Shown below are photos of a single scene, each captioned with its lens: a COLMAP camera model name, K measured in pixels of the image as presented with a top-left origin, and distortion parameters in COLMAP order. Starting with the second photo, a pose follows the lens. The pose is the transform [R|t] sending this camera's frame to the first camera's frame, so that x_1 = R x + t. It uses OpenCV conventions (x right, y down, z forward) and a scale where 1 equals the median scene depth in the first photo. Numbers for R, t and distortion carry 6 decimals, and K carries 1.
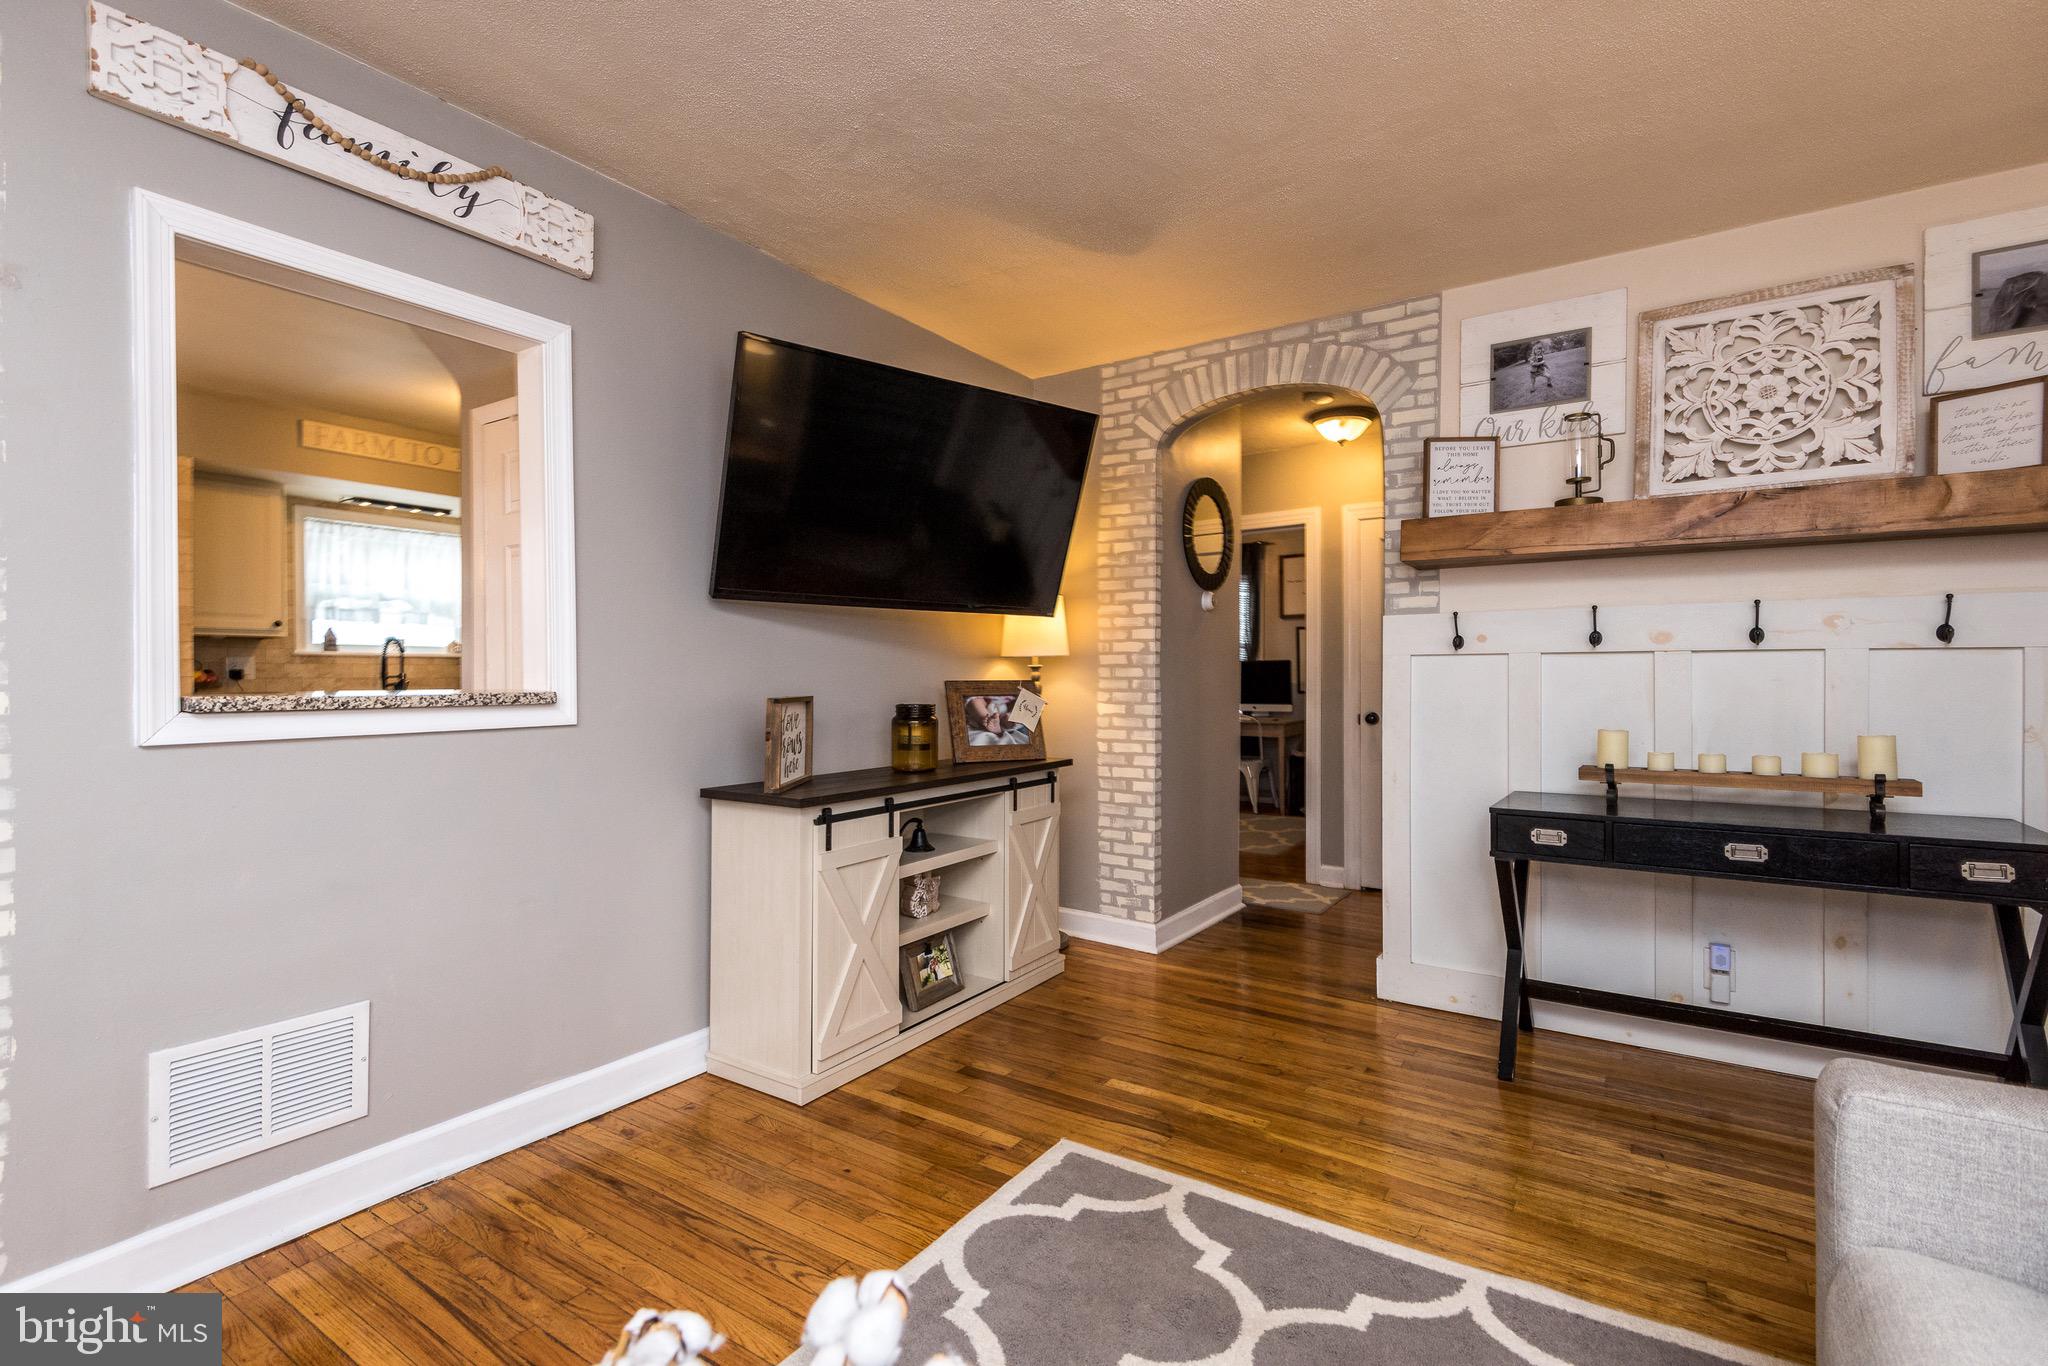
lens RADIAL K [[909.9, 0, 1054.0], [0, 909.9, 677.3], [0, 0, 1]] dist [0.028214, -0.017424]
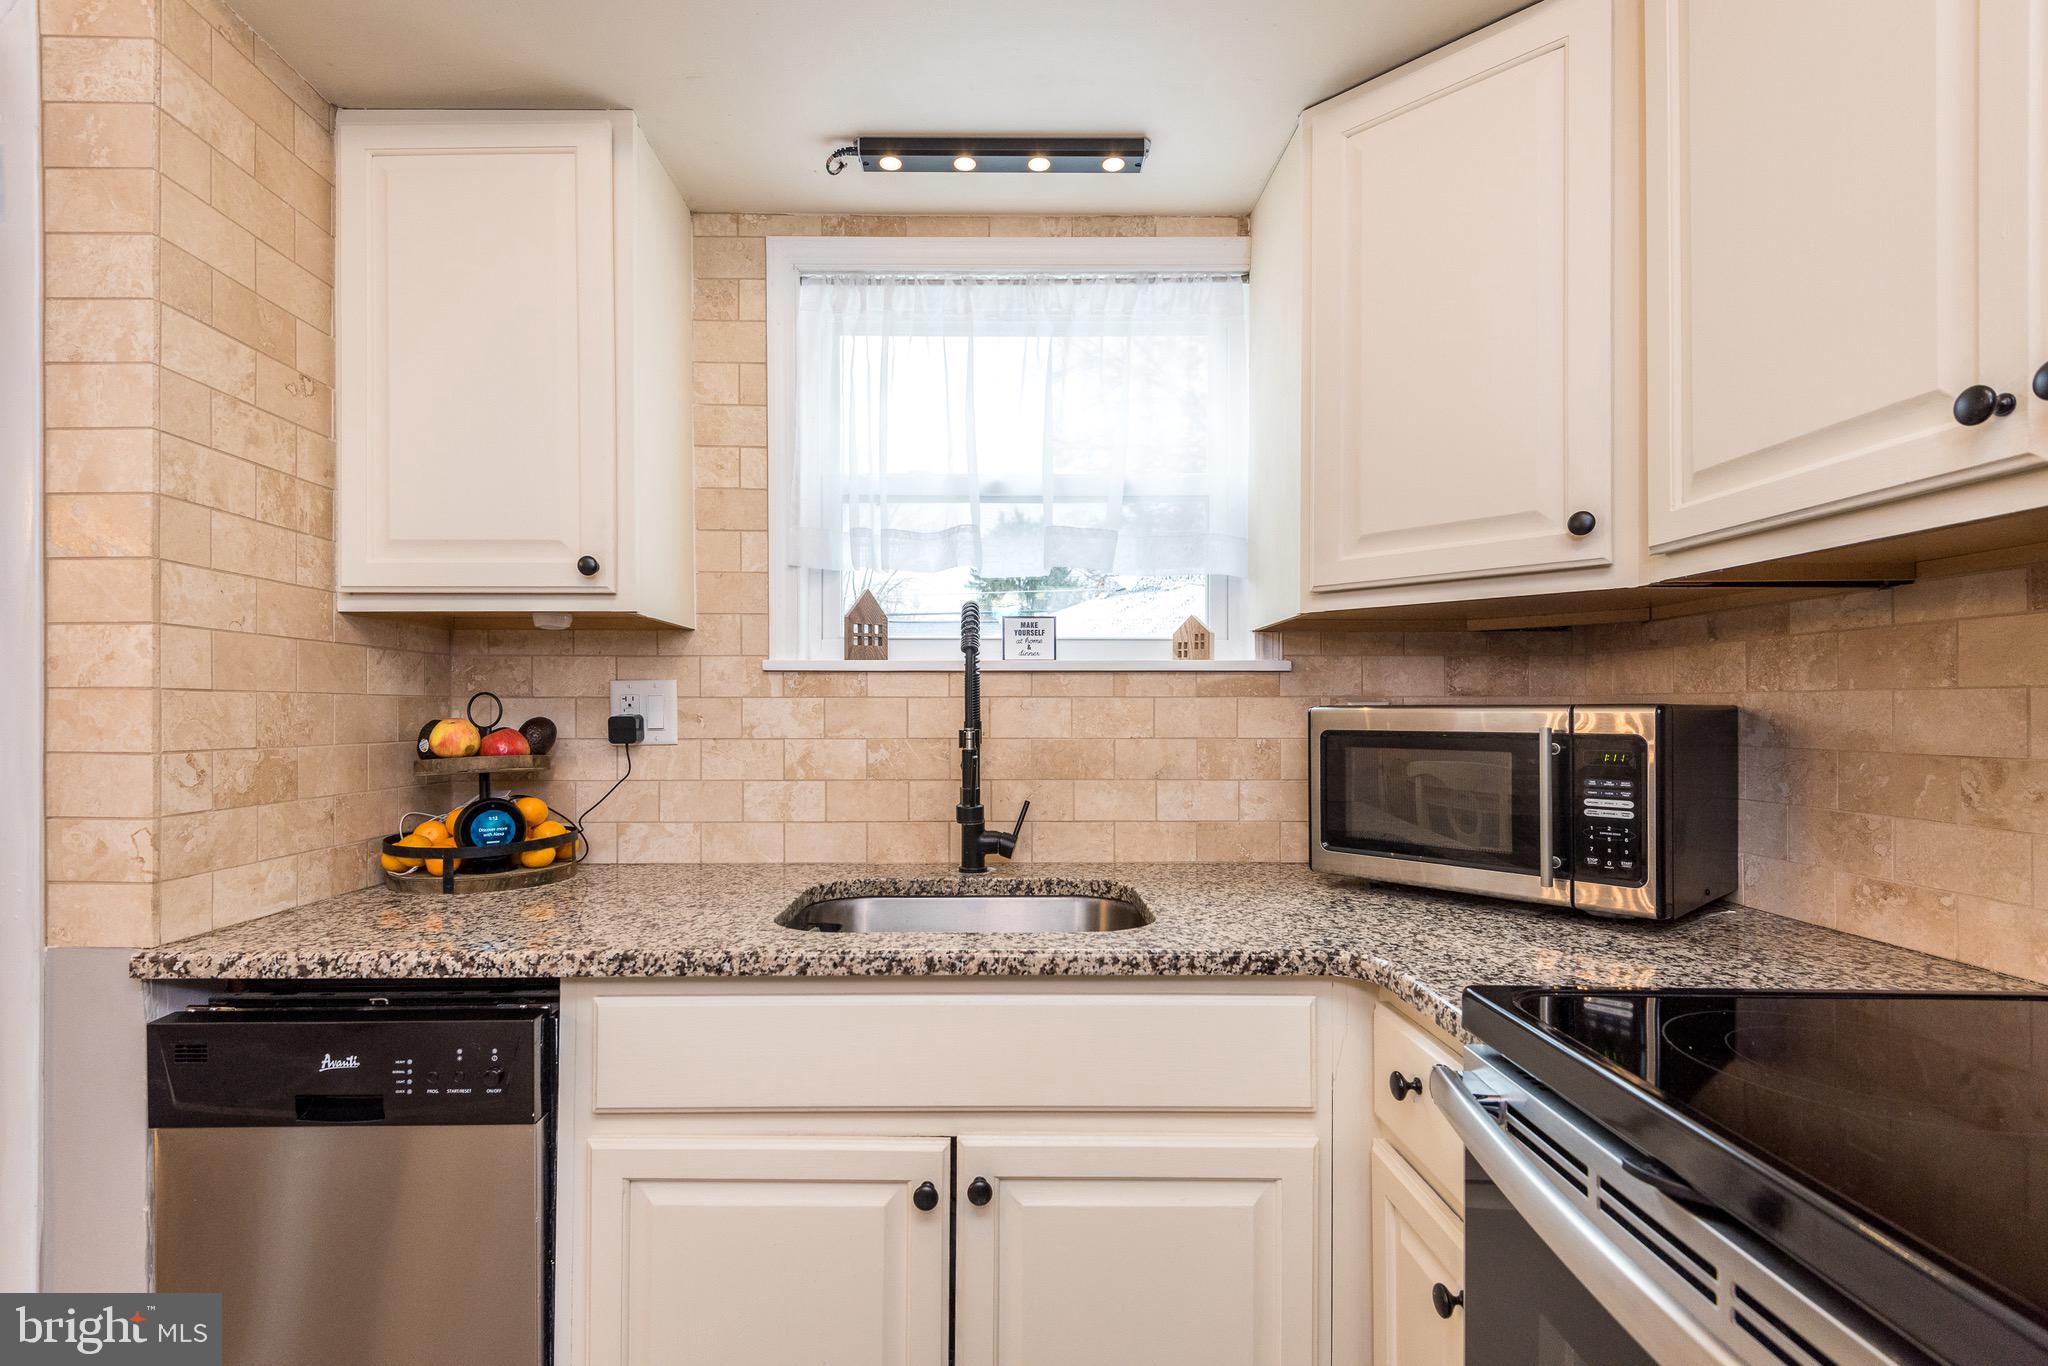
lens RADIAL K [[961.8, 0, 1012.4], [0, 961.8, 706.5], [0, 0, 1]] dist [0.038214, -0.021944]
pose [[0.525897, 0.001952, -0.850546, -0.767246], [-0.001853, 0.999998, 0.001149, -0.019605], [0.850546, 0.000972, 0.525900, 1.452615]]
